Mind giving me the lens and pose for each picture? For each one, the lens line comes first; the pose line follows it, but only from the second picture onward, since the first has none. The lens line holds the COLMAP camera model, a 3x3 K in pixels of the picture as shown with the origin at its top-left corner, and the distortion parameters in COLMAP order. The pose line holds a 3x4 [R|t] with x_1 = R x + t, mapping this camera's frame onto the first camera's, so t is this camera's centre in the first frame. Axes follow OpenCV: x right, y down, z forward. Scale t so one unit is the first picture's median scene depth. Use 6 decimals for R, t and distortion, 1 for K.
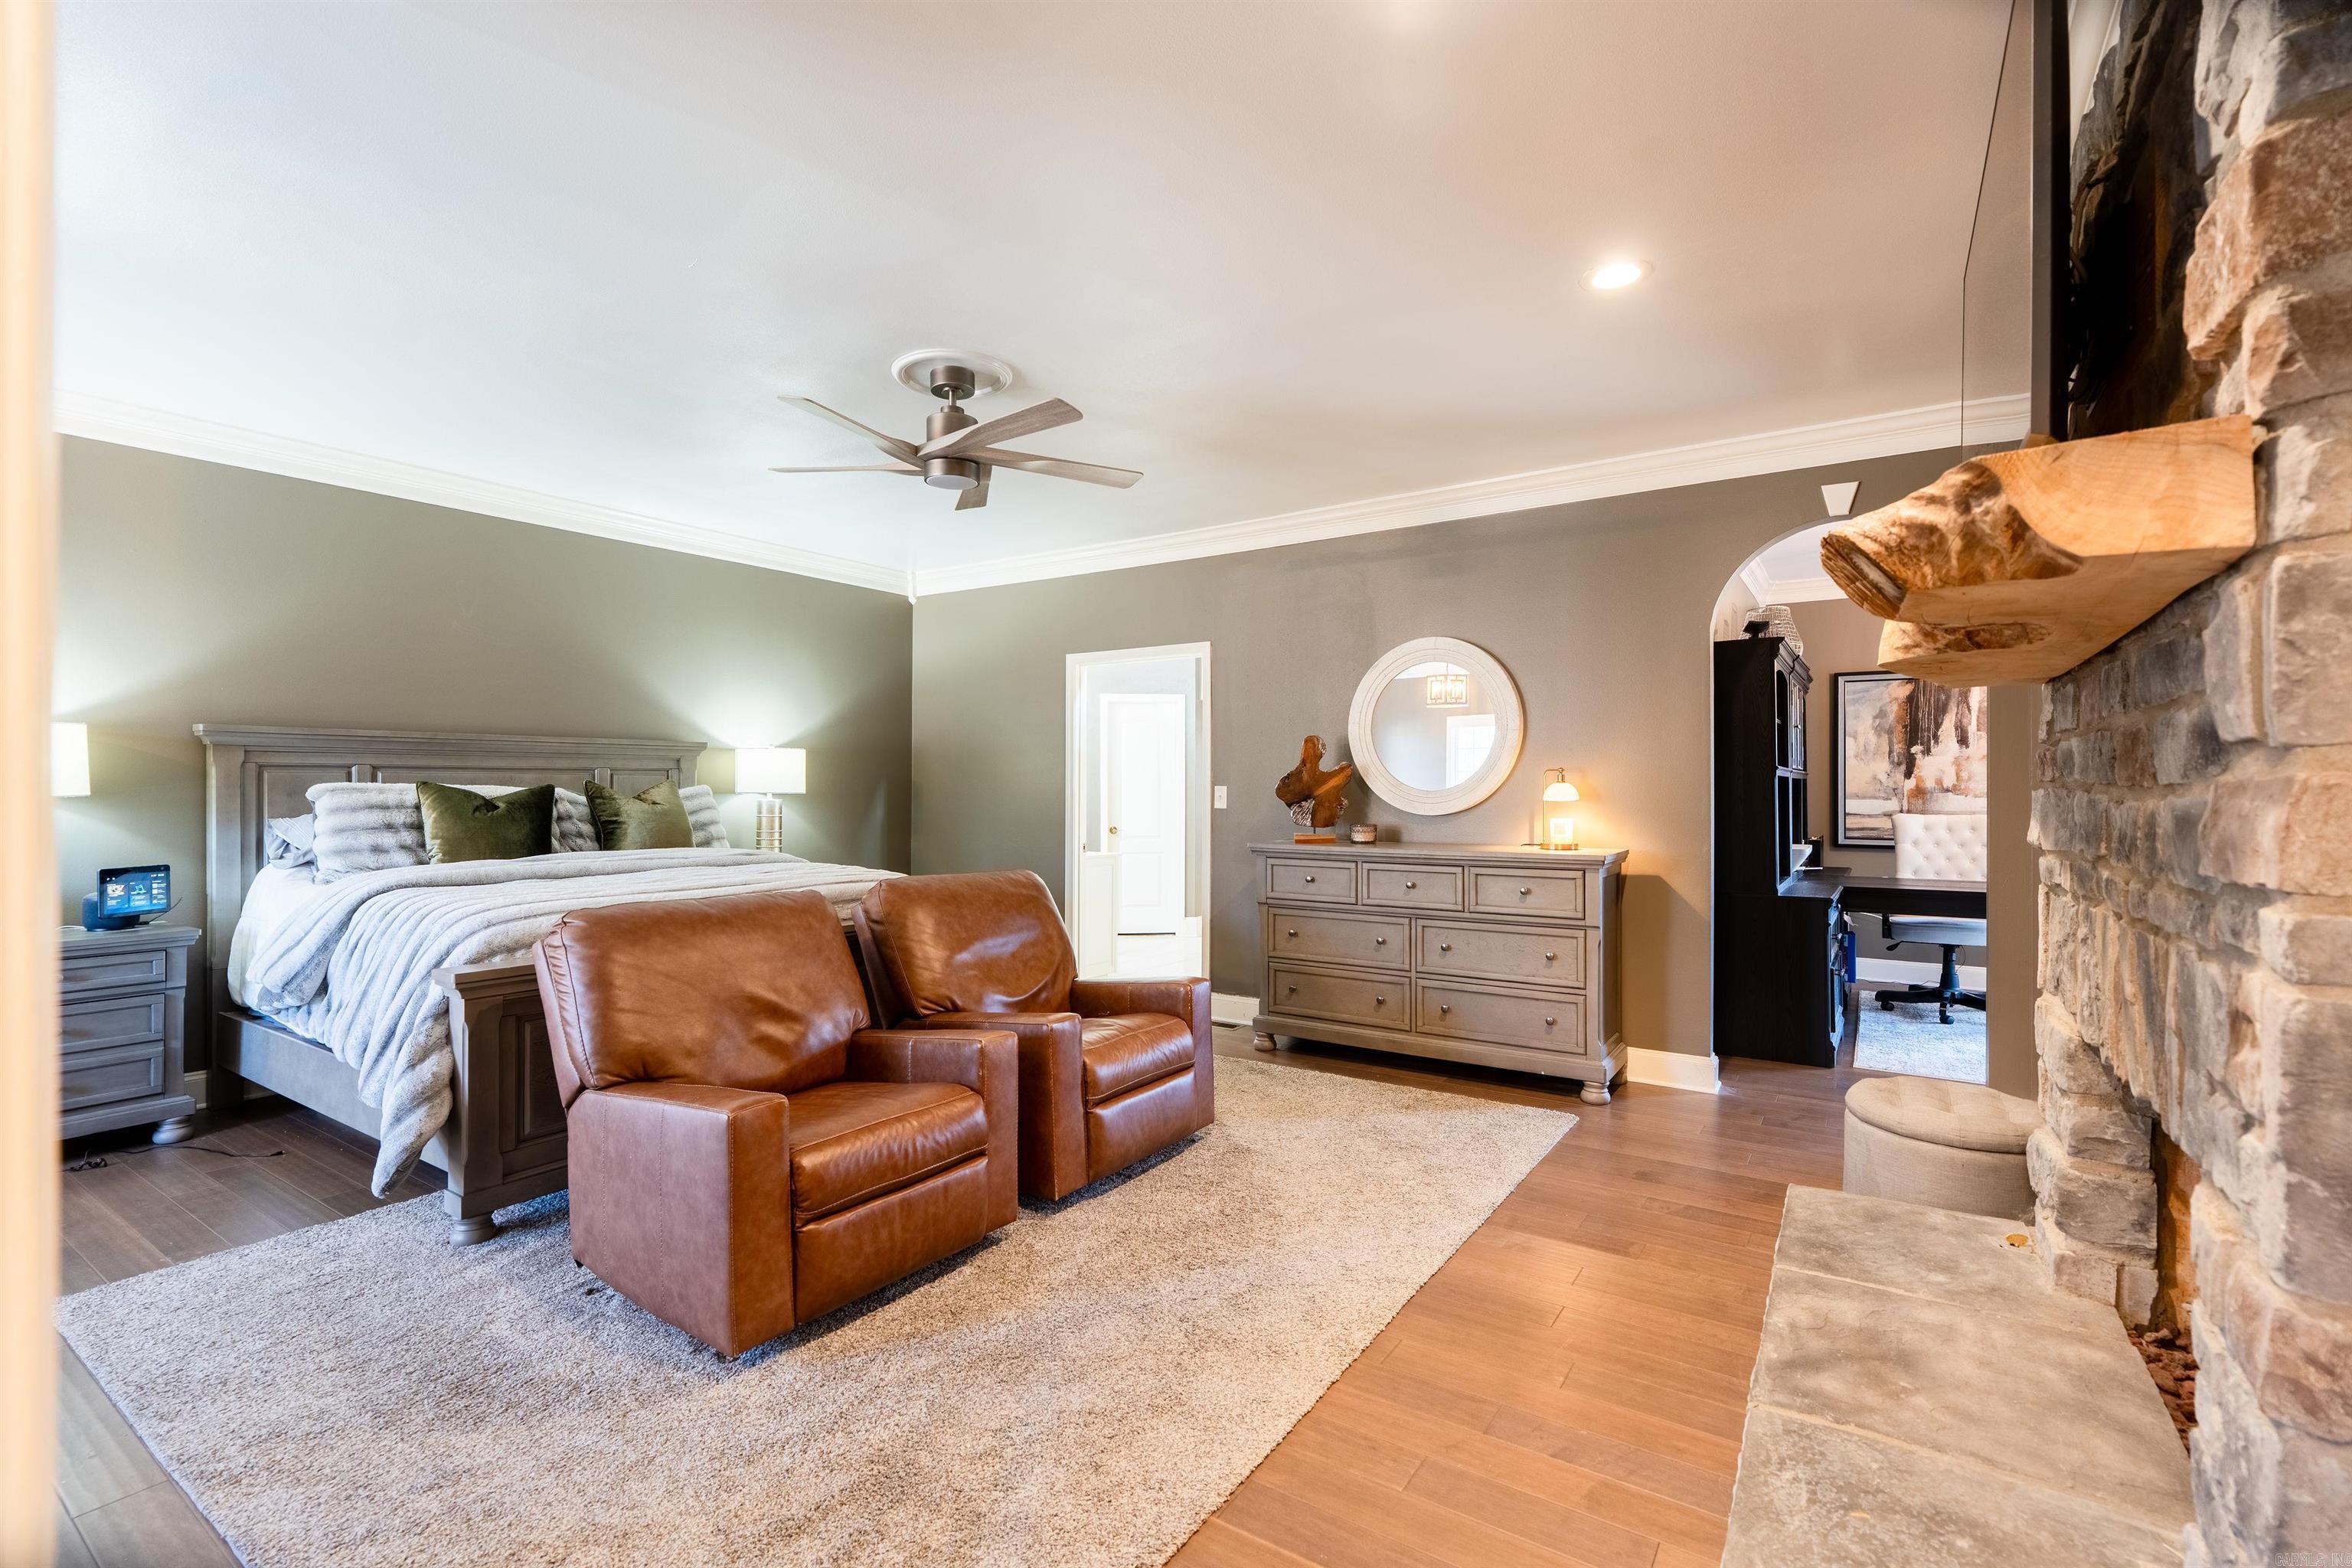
lens RADIAL K [[1053.9, 0, 1173.9], [0, 1053.9, 783.3], [0, 0, 1]] dist [-0.008979, 0.003826]
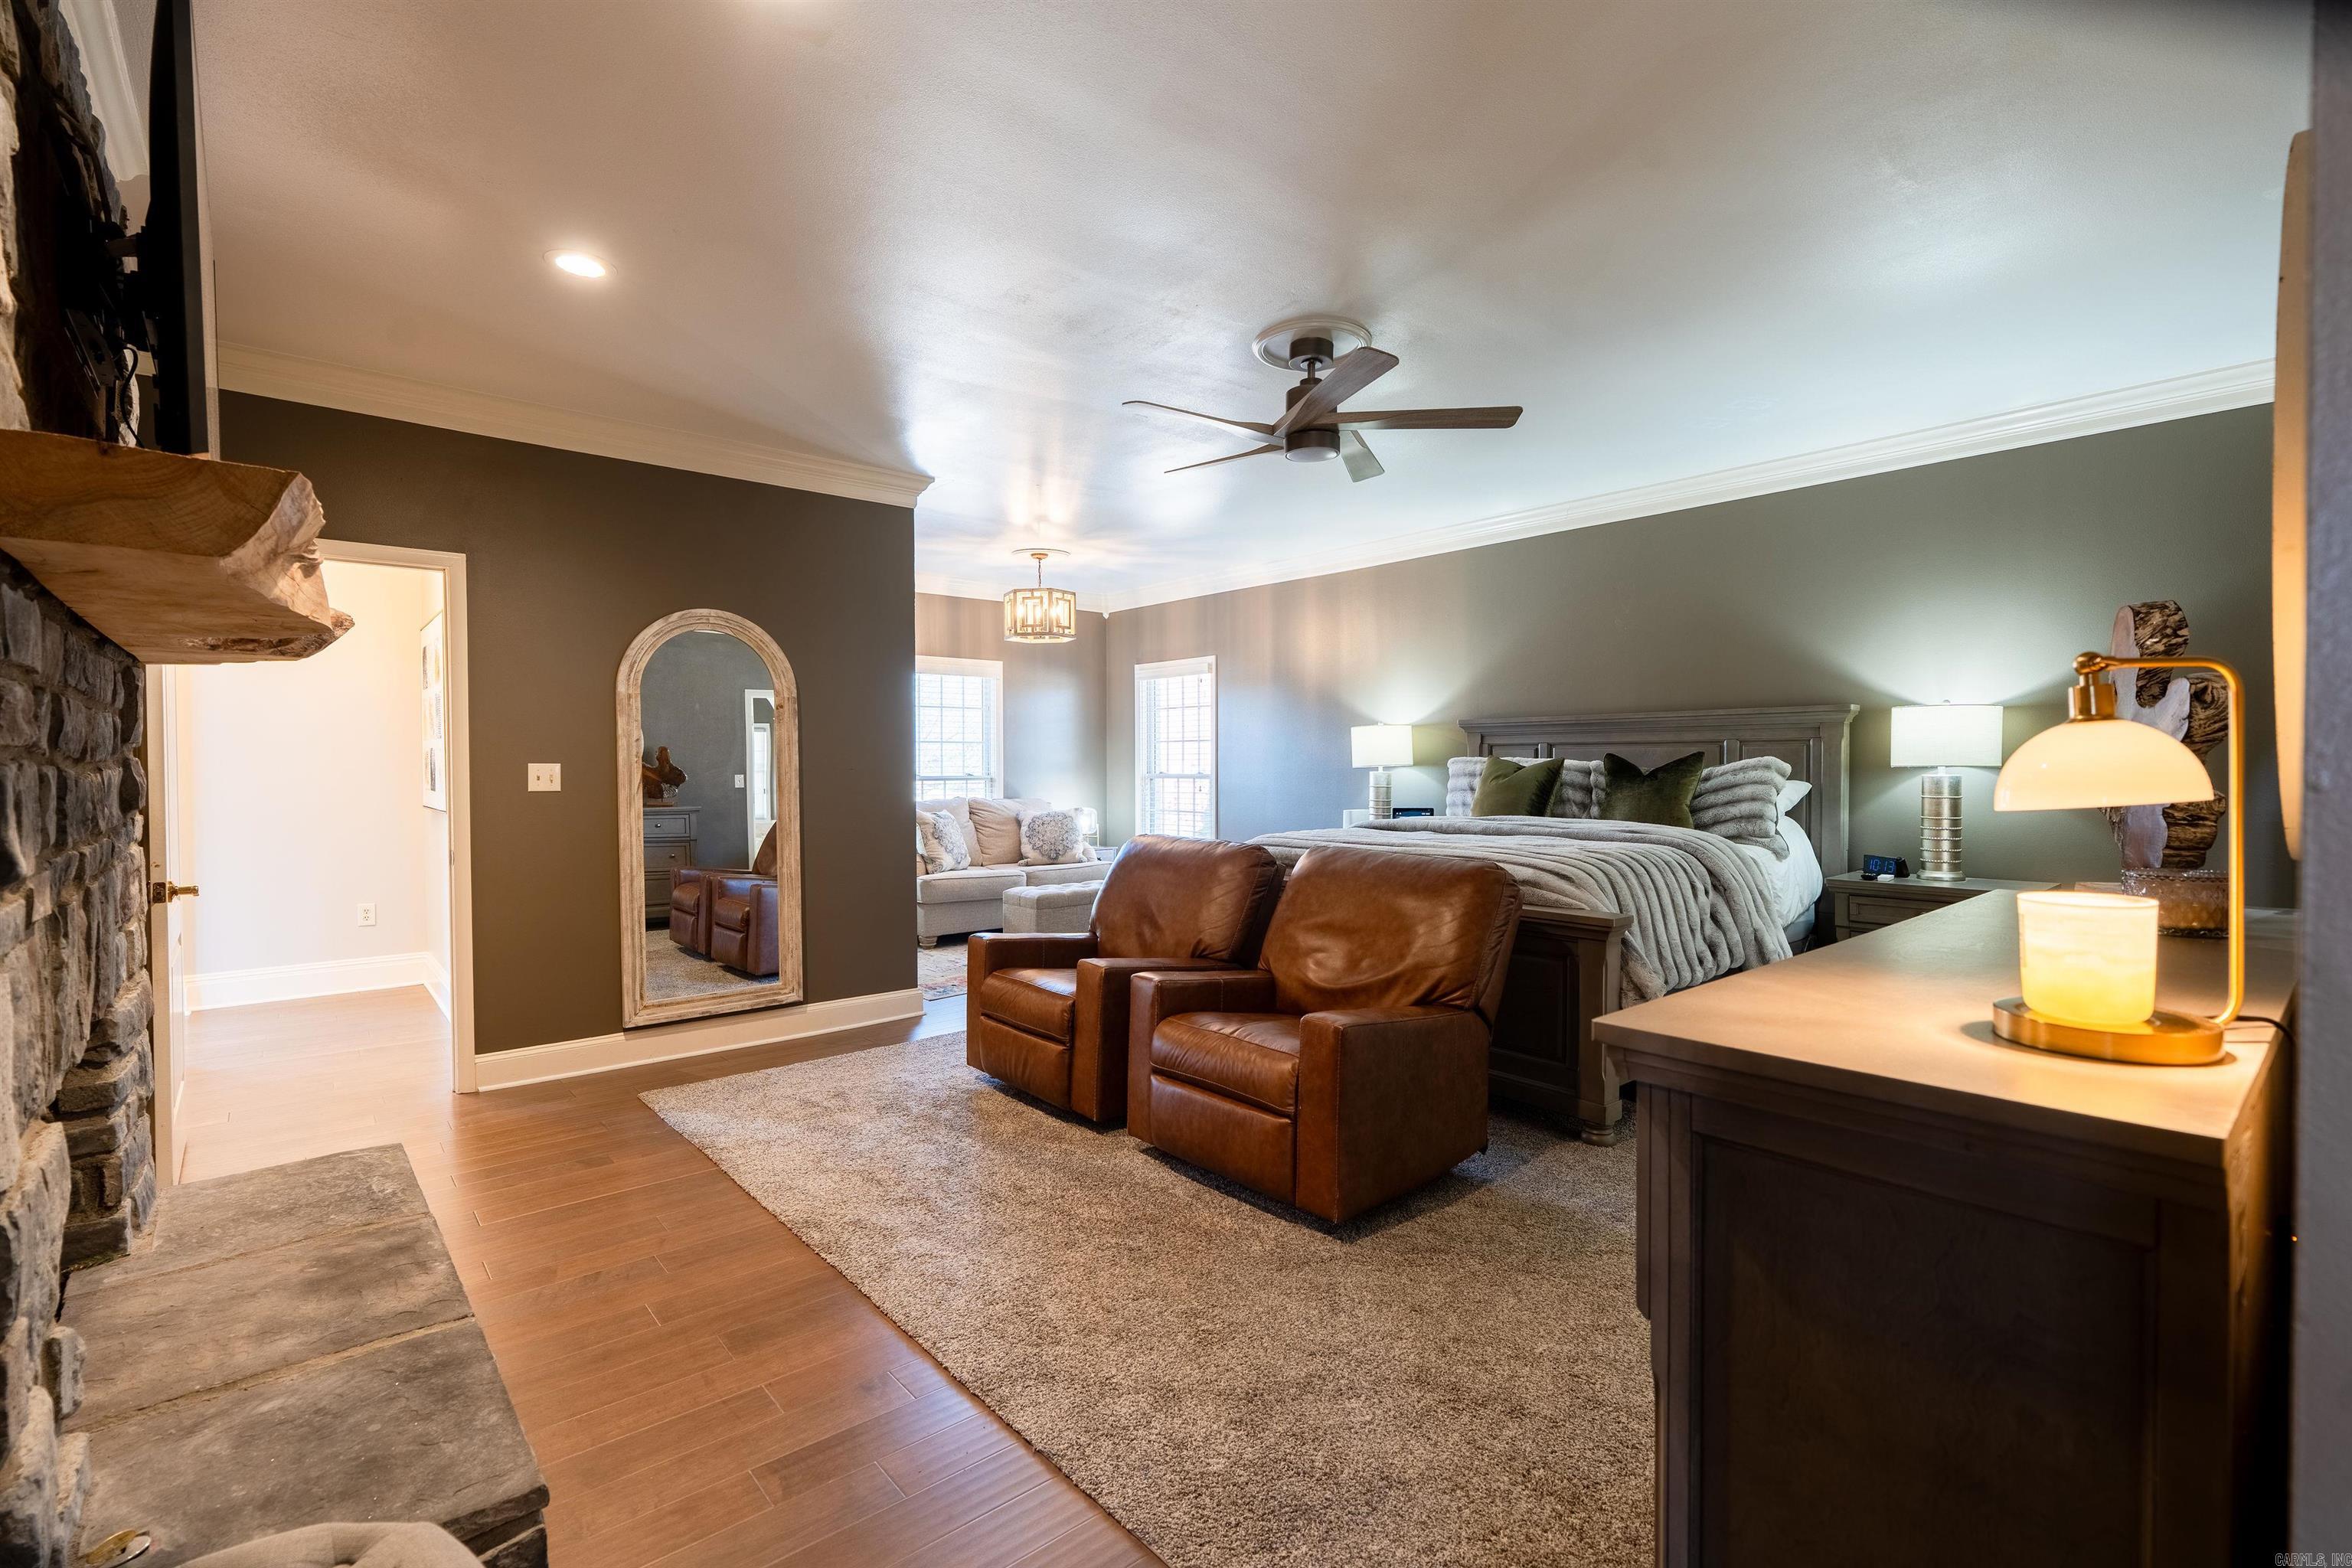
lens RADIAL K [[1053.9, 0, 1172.7], [0, 1053.9, 784.3], [0, 0, 1]] dist [-0.008979, 0.003826]
pose [[-0.250989, 0.020365, -0.967776, 0.783784], [0.005567, 0.999792, 0.019595, 0.007369], [0.967974, -0.000470, -0.251051, 1.108117]]
